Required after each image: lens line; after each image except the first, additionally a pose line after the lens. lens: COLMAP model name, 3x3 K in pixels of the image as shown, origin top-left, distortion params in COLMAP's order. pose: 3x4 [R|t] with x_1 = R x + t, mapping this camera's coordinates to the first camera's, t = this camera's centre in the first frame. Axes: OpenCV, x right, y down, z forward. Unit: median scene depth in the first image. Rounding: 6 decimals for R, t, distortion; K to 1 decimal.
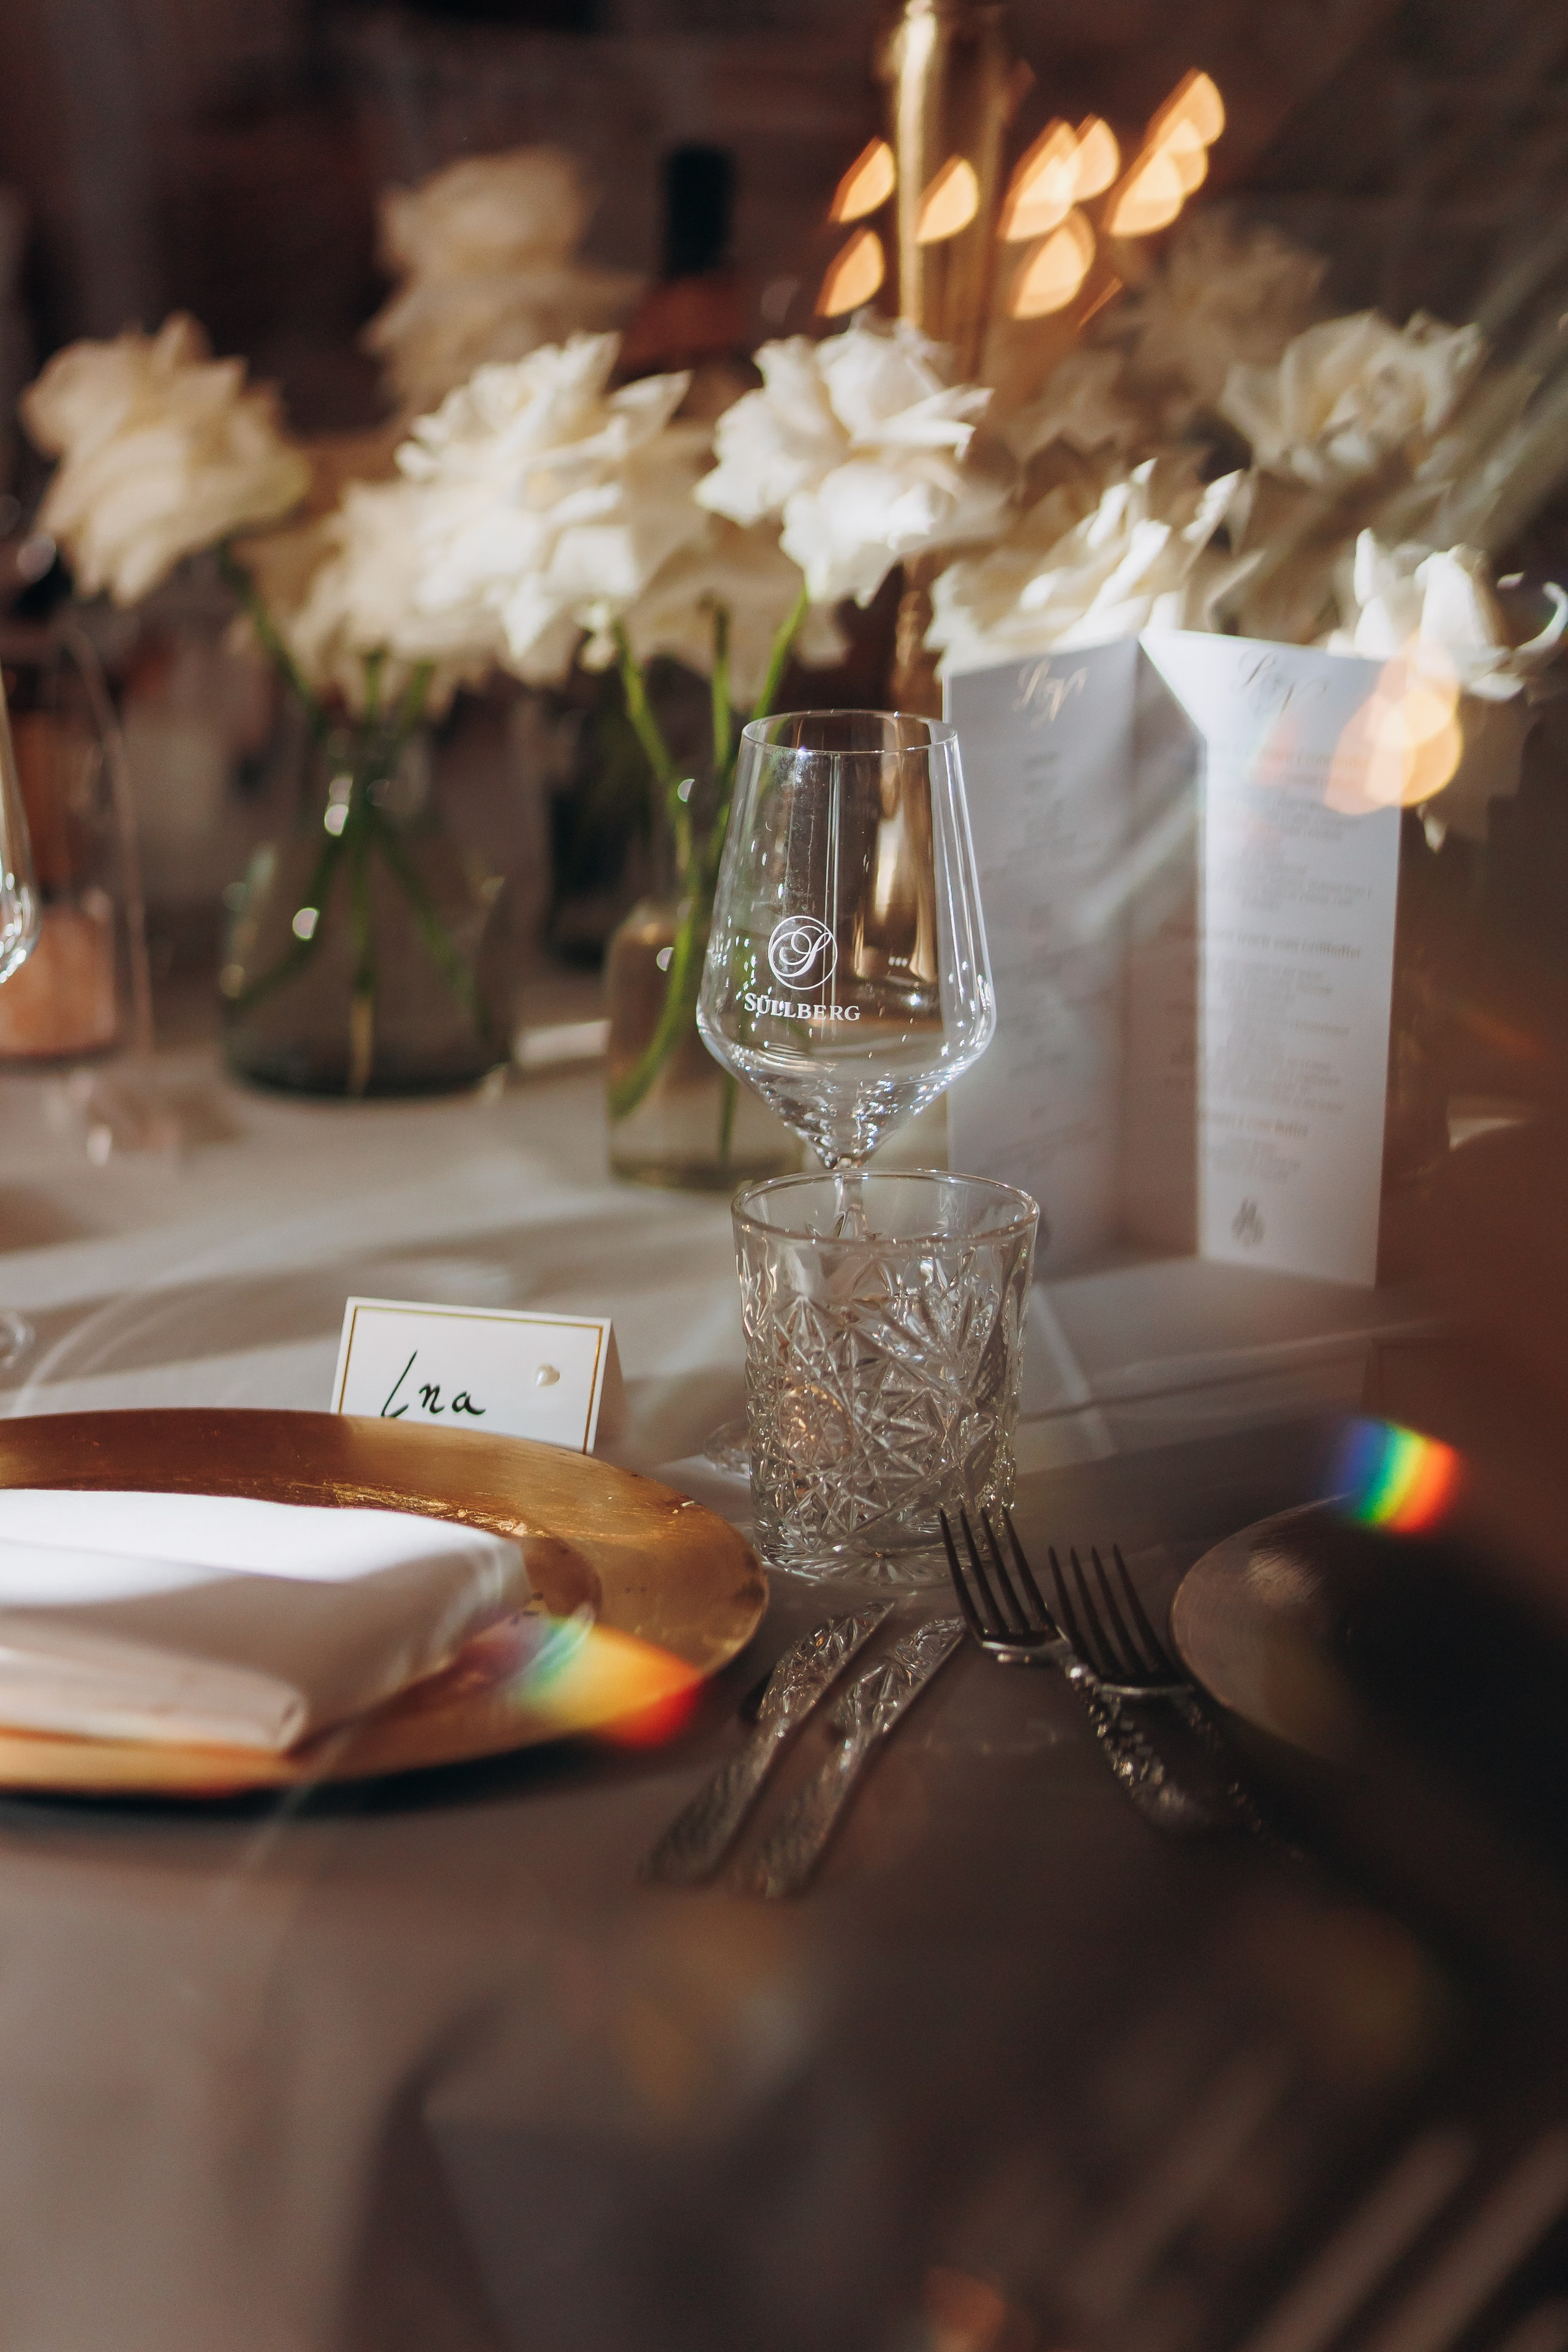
lens RADIAL K [[6238.7, 0, 685.8], [0, 6238.7, 1255.3], [0, 0, 1]] dist [0.639843, -1.678669]
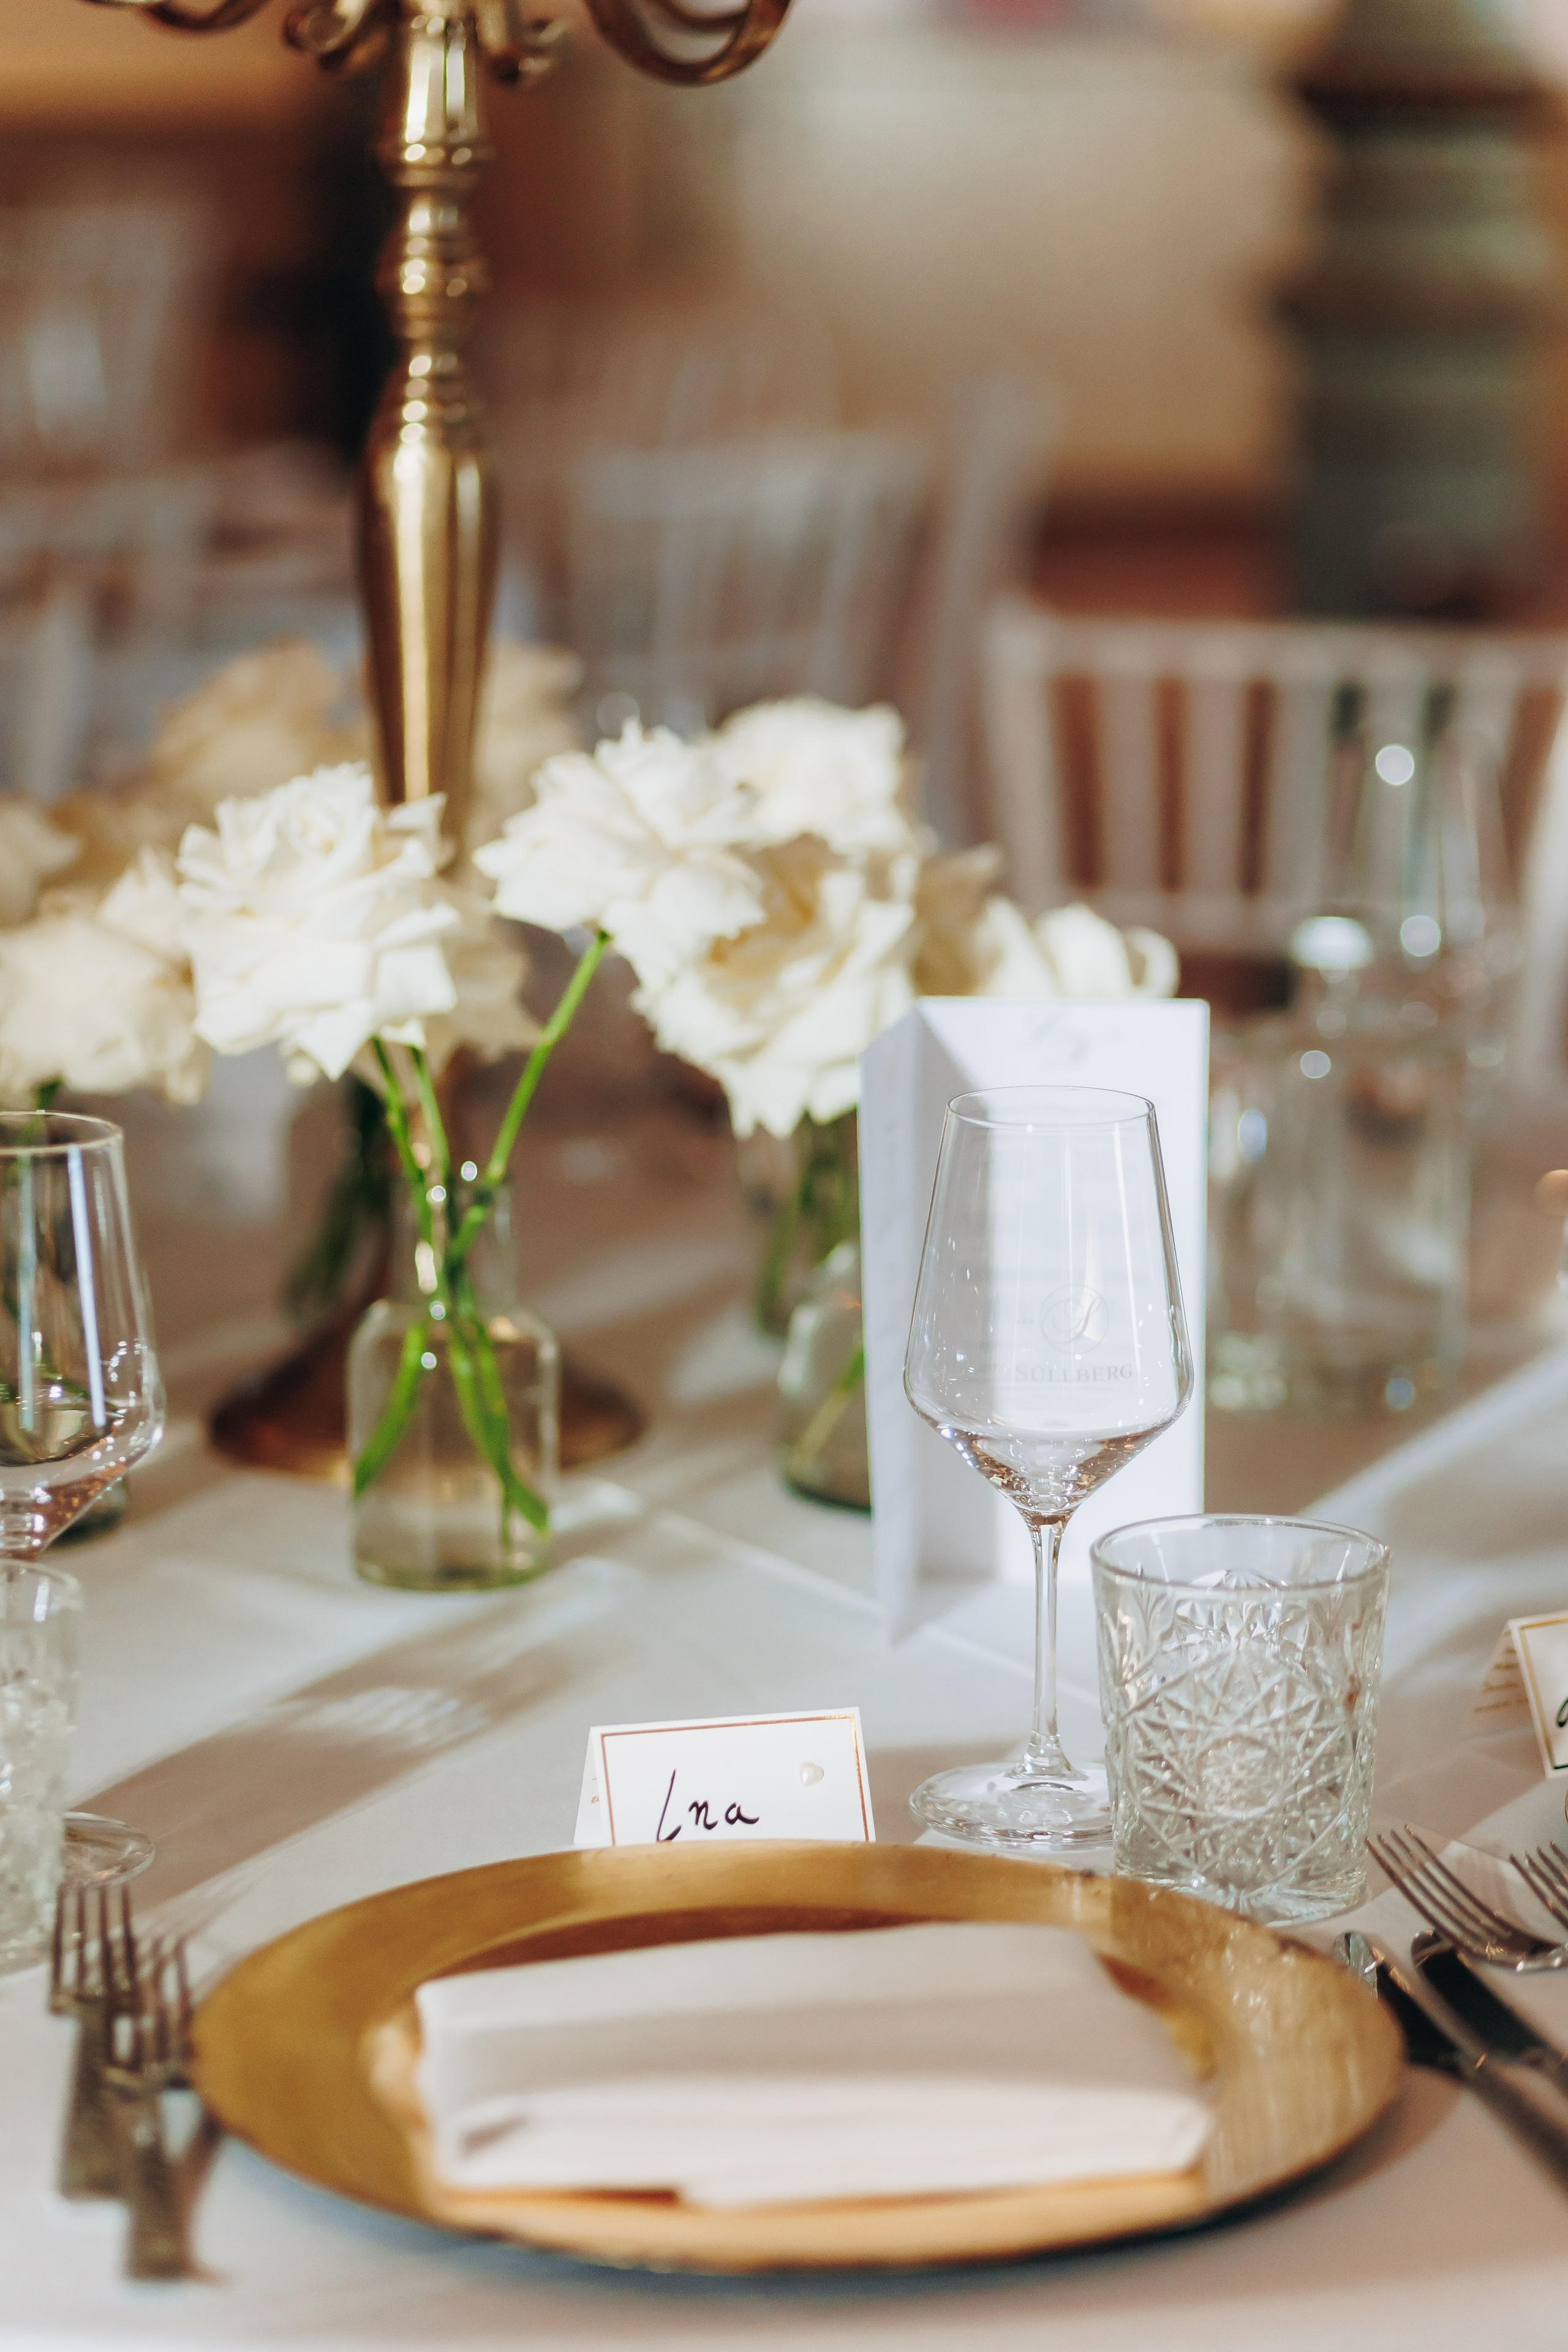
lens RADIAL K [[5982.1, 0, 789.3], [0, 5982.1, 1127.6], [0, 0, 1]] dist [1.078772, -15.623956]
pose [[0.857487, -0.098977, 0.504896, -0.461901], [0.134155, 0.990387, -0.033691, -0.046879], [-0.496708, 0.096624, 0.862523, 0.138081]]
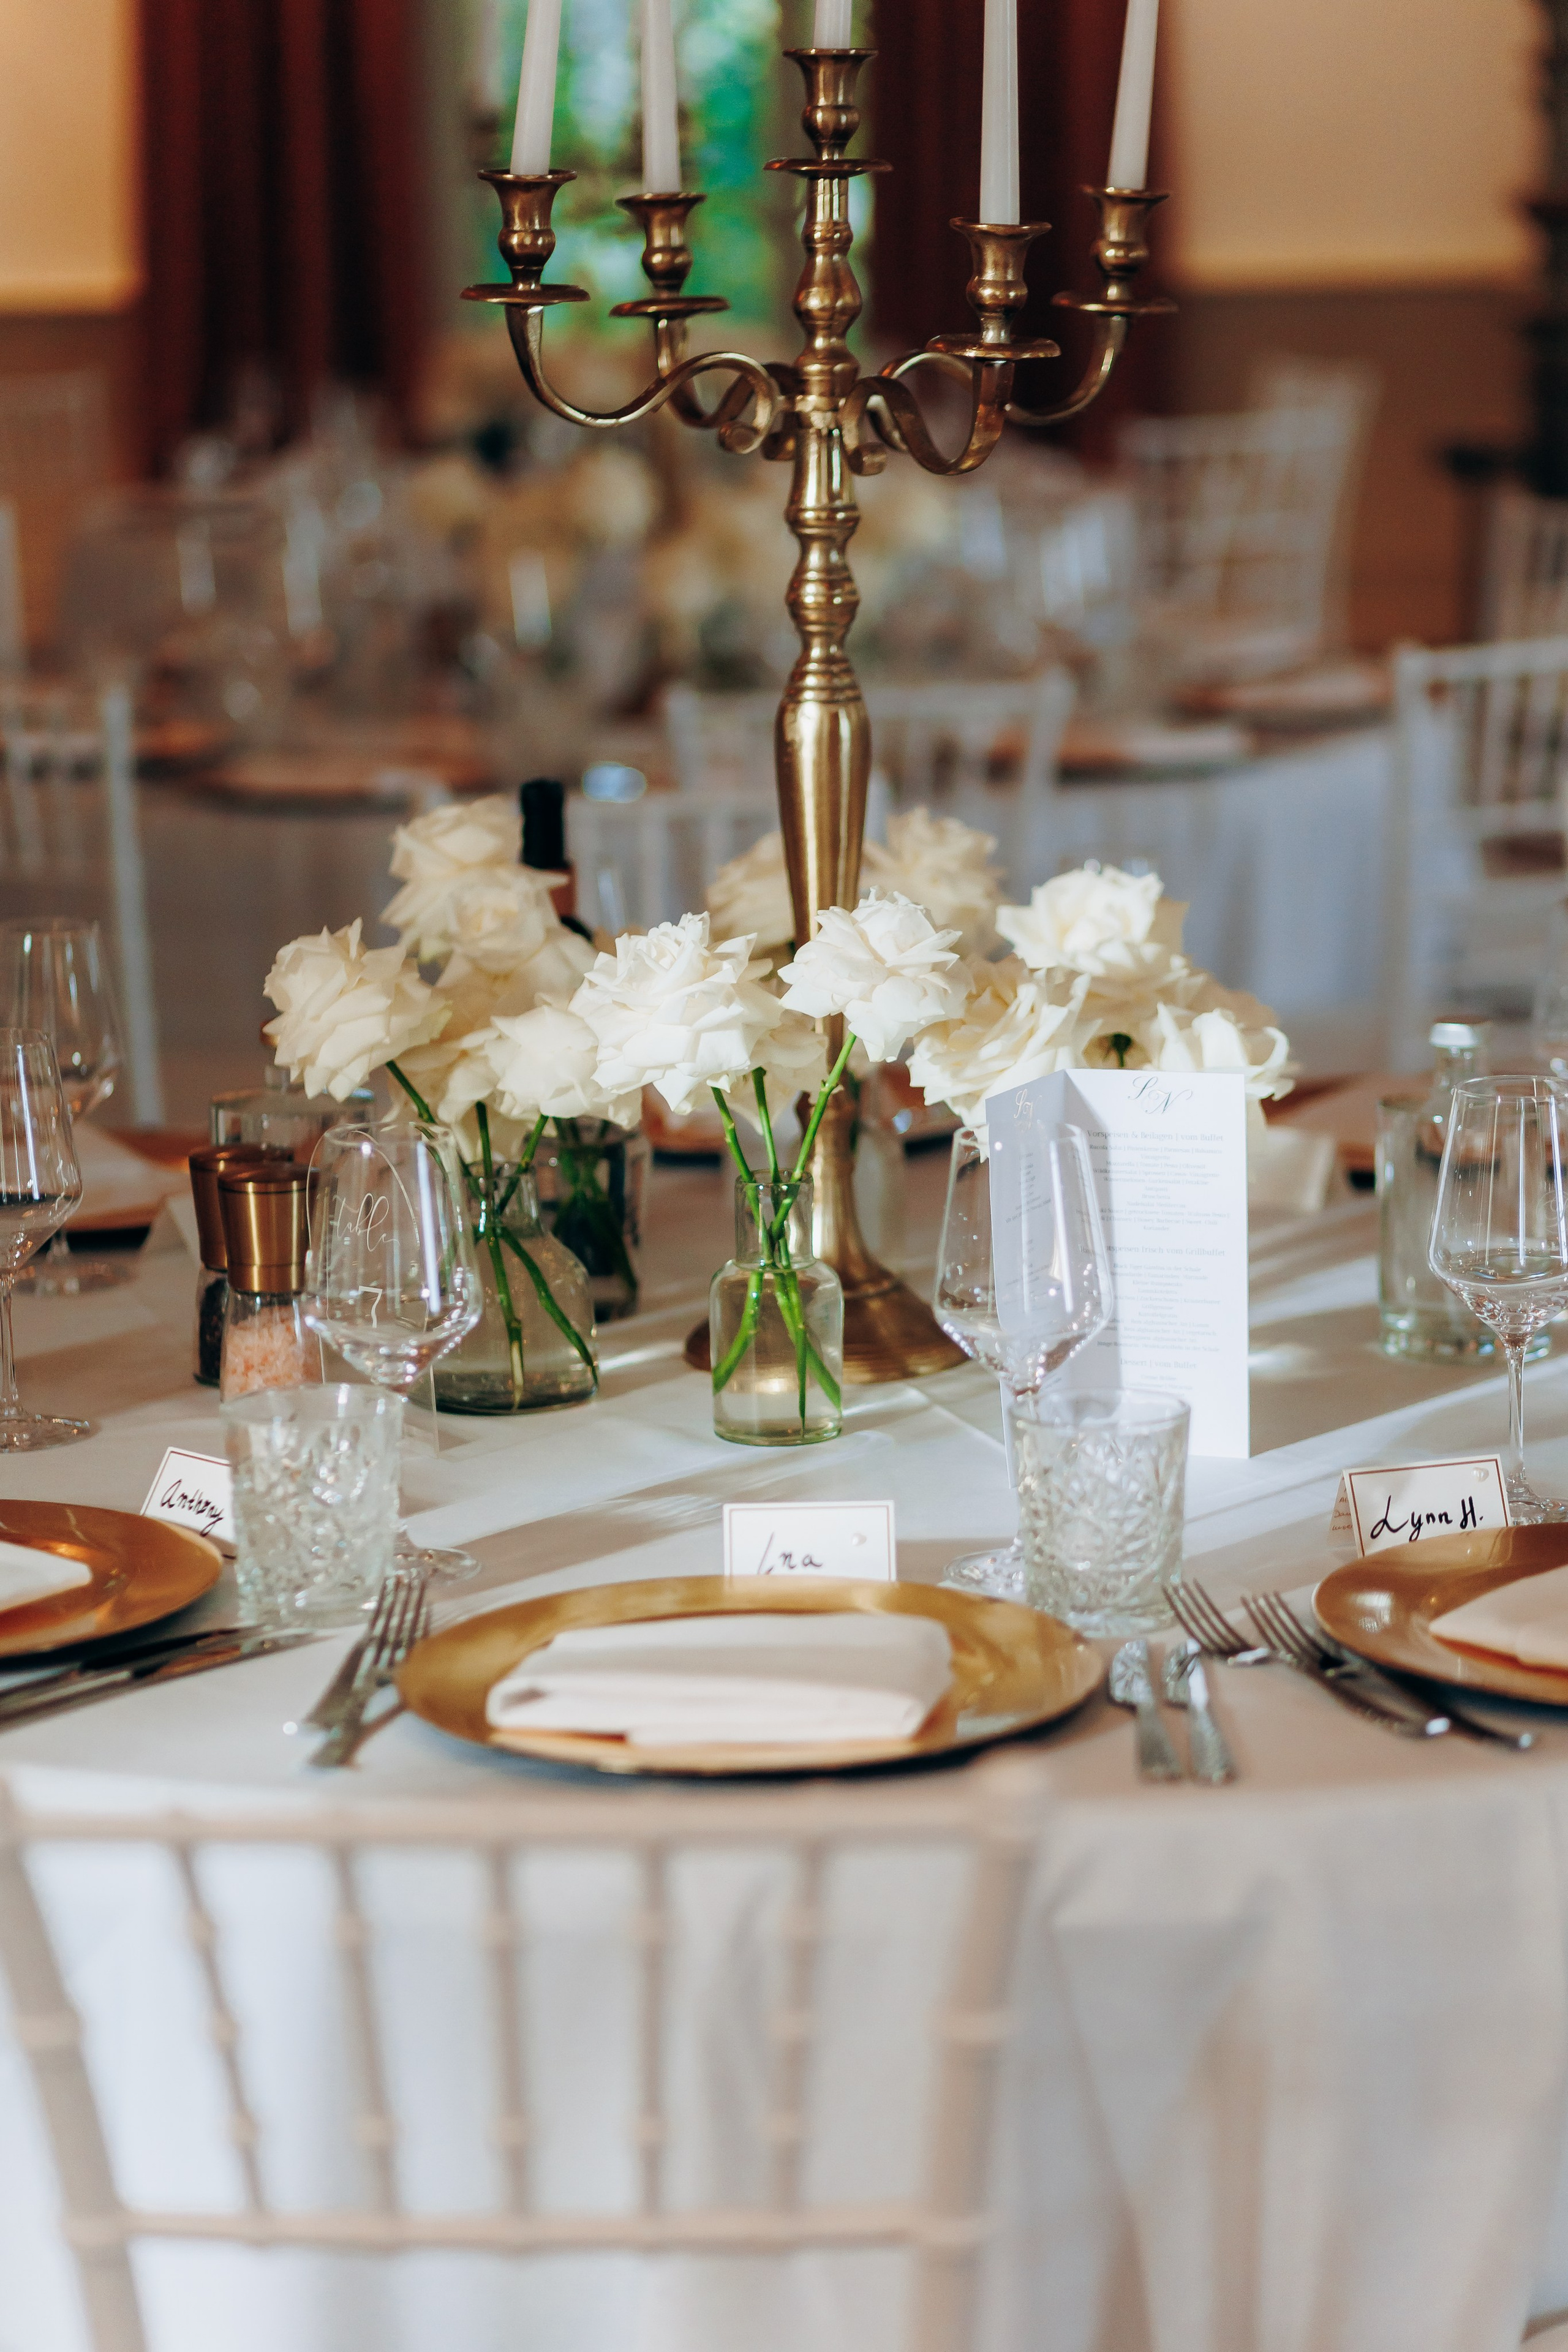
lens RADIAL K [[5982.1, 0, 789.3], [0, 5982.1, 1127.6], [0, 0, 1]] dist [1.078772, -15.623956]
pose [[0.963538, -0.074474, 0.257000, -0.397593], [0.098560, 0.991736, -0.082132, 0.036436], [-0.248760, 0.104467, 0.962915, -0.475790]]
